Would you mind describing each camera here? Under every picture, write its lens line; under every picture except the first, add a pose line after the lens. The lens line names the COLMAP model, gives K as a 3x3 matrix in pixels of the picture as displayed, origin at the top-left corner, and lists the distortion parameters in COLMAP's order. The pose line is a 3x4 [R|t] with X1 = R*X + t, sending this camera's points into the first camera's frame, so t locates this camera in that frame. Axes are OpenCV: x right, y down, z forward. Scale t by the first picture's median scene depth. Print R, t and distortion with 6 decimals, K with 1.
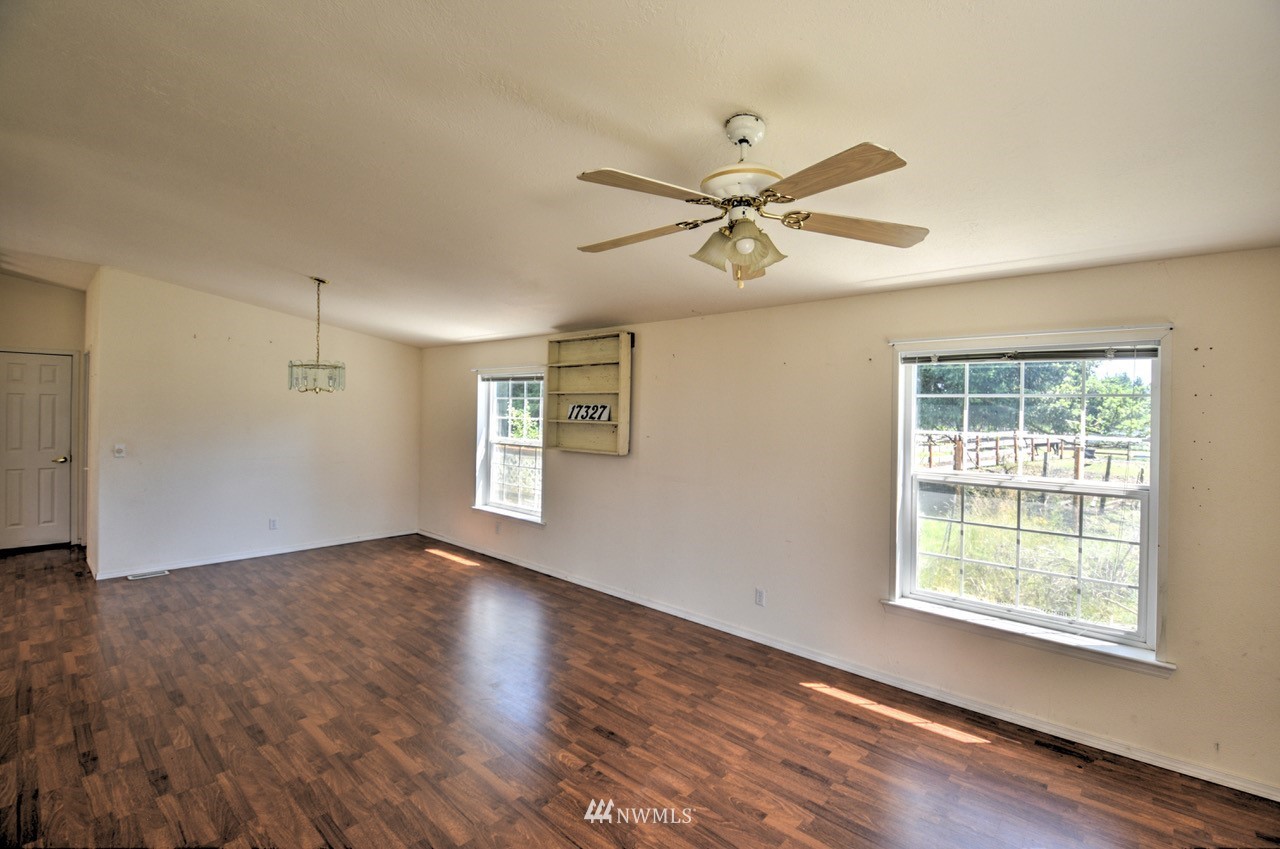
lens RADIAL K [[579.7, 0, 671.4], [0, 579.7, 414.5], [0, 0, 1]] dist [-0.008265, -0.009595]
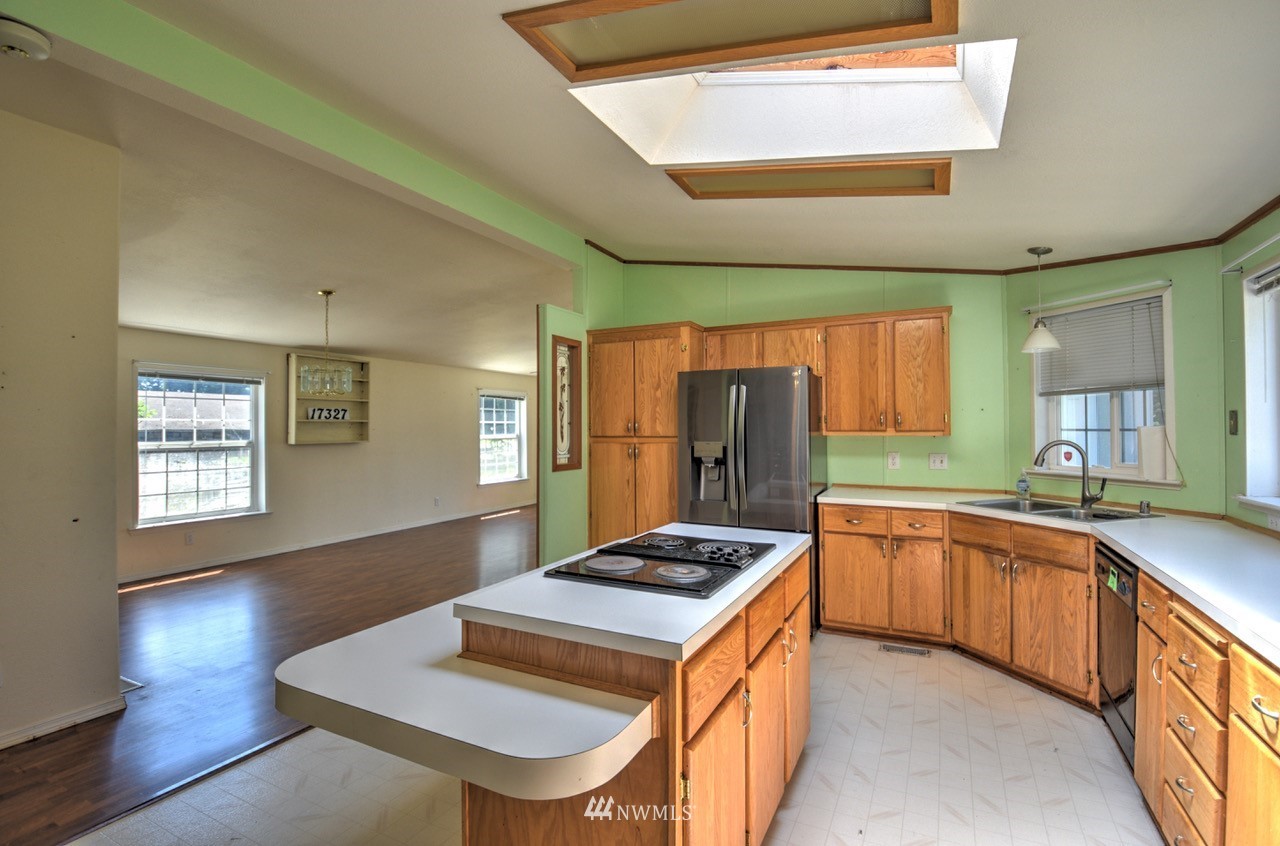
lens RADIAL K [[584.2, 0, 653.5], [0, 584.2, 420.8], [0, 0, 1]] dist [-0.013099, -0.002754]
pose [[-0.247211, -0.009825, 0.968912, -1.715567], [0.000808, 0.999946, 0.010346, -0.001151], [-0.968961, 0.003341, -0.247190, 0.627416]]
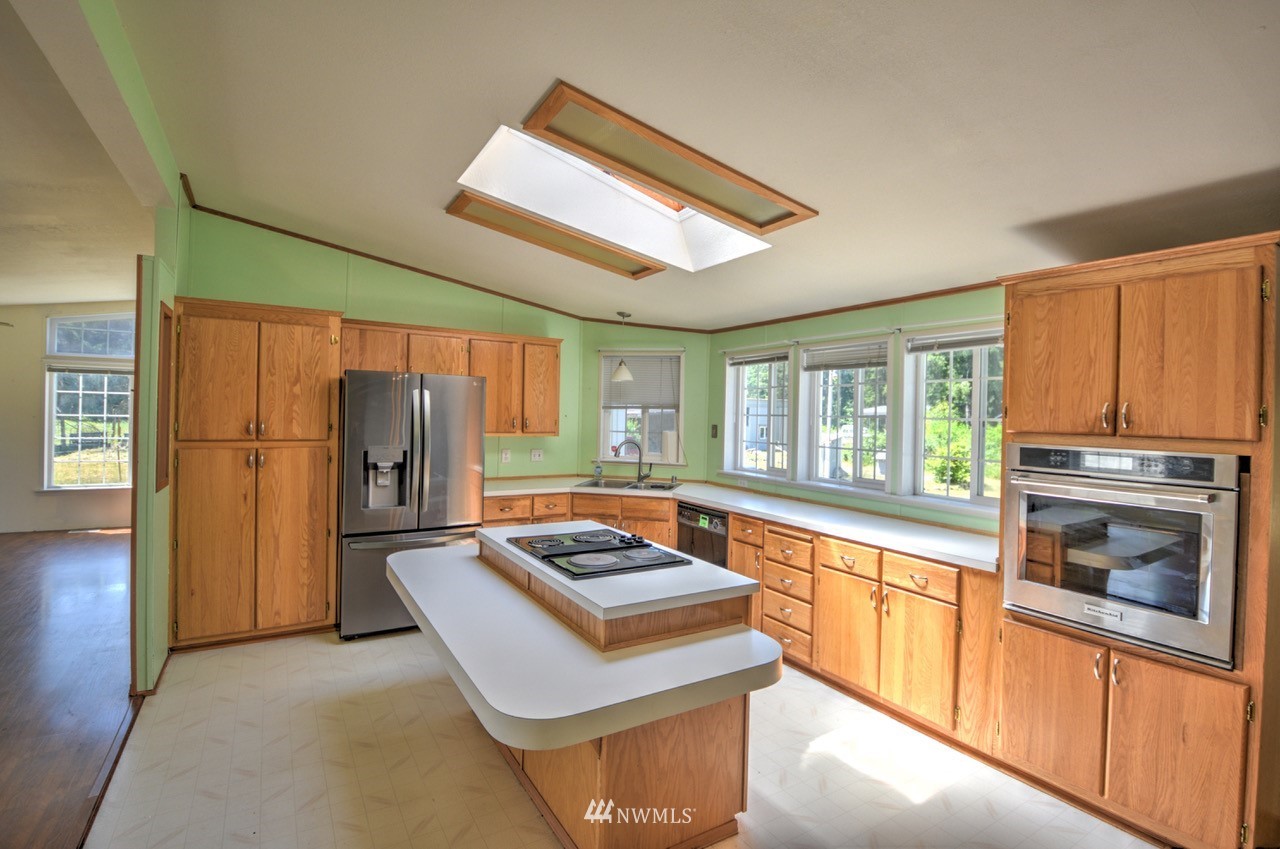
lens RADIAL K [[595.1, 0, 656.1], [0, 595.1, 417.0], [0, 0, 1]] dist [-0.006058, -0.008334]
pose [[-0.959619, -0.048041, 0.277170, -1.498885], [-0.045381, 0.998841, 0.016007, -0.034288], [-0.277618, 0.002782, -0.960687, 1.051328]]
